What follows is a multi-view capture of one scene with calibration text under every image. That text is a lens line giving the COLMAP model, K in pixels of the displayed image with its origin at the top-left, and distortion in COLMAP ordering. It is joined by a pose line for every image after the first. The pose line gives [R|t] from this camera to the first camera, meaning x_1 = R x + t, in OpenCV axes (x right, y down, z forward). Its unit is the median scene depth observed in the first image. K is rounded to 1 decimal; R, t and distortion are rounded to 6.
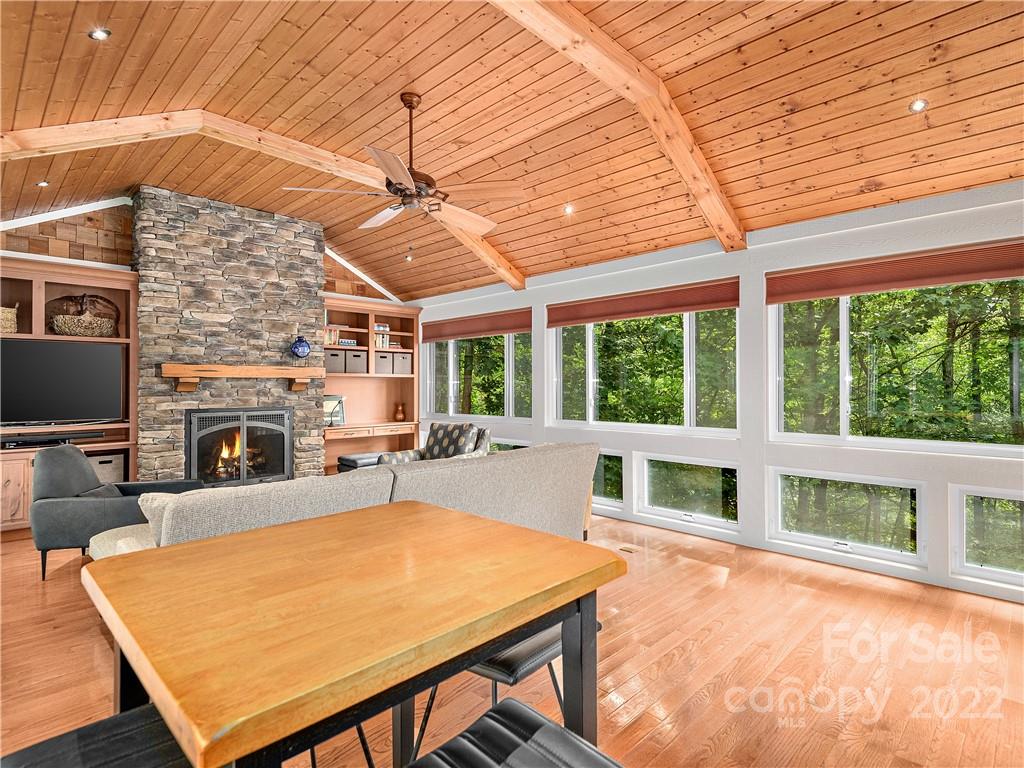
lens RADIAL K [[531.6, 0, 509.5], [0, 531.6, 384.2], [0, 0, 1]] dist [0.028459, -0.014506]
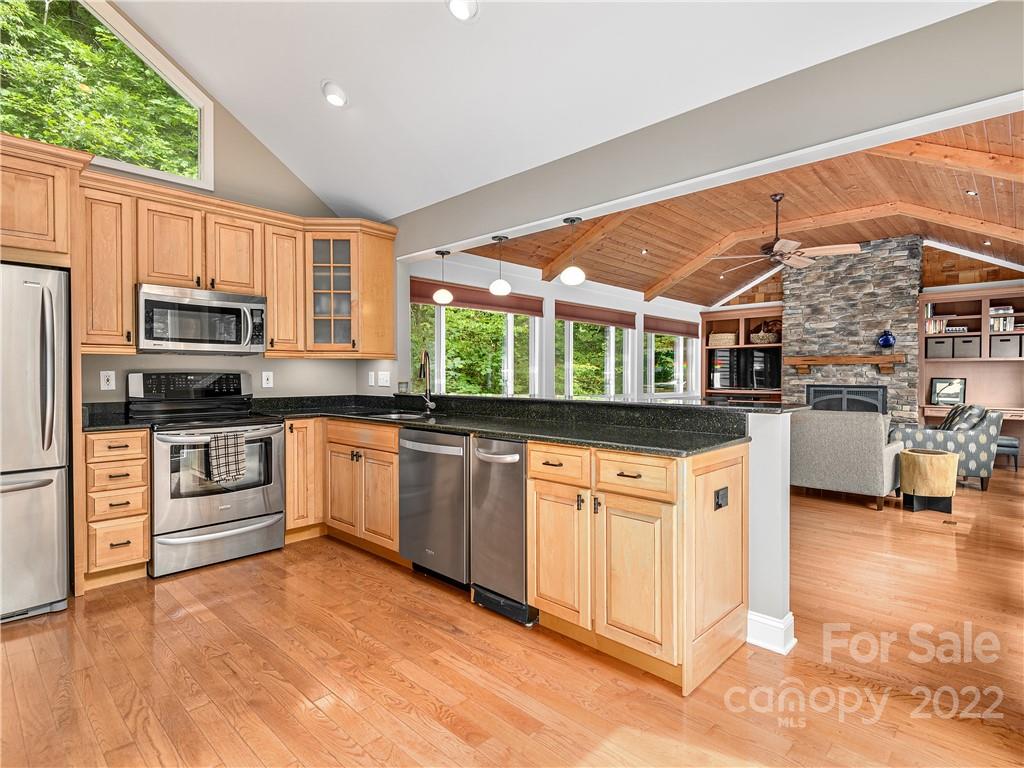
lens RADIAL K [[531.6, 0, 501.3], [0, 531.6, 380.1], [0, 0, 1]] dist [0.028459, -0.014506]
pose [[-0.009438, 0.013325, -0.999867, 0.935576], [0.003511, 0.999905, 0.013292, 0.007880], [0.999949, -0.003385, -0.009484, 0.091272]]
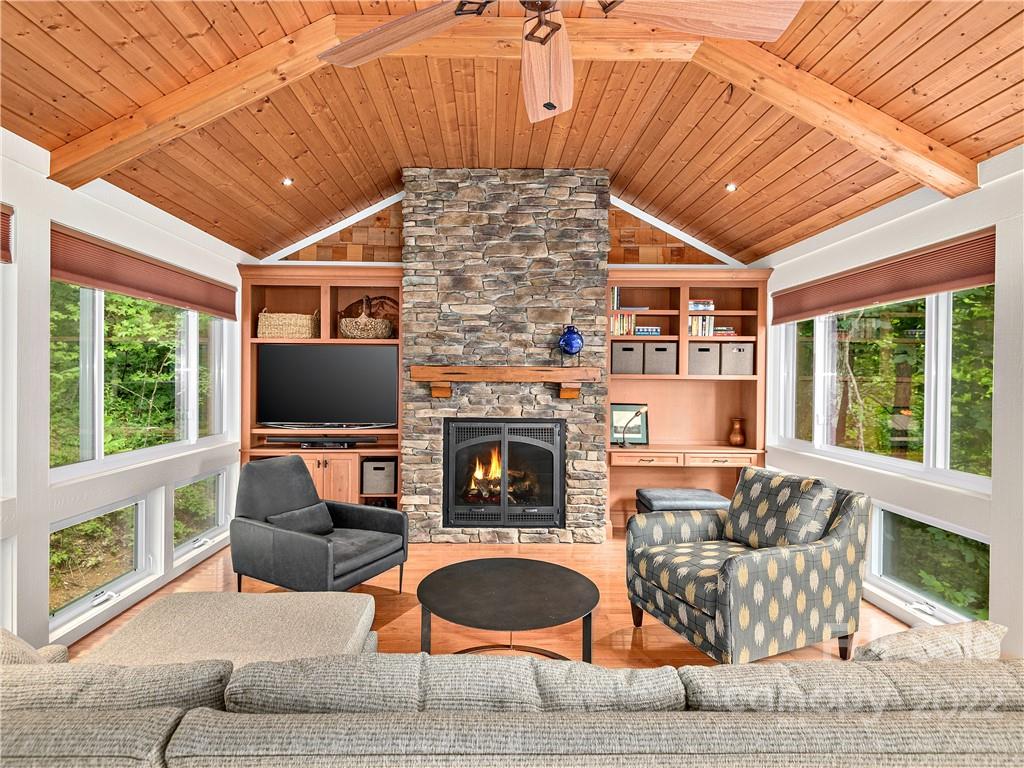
lens RADIAL K [[531.6, 0, 505.5], [0, 531.6, 381.2], [0, 0, 1]] dist [0.028459, -0.014506]
pose [[0.718072, 0.014912, -0.695809, 0.063208], [-0.006472, 0.999870, 0.014749, -0.023565], [0.695938, -0.006087, 0.718076, 0.415203]]
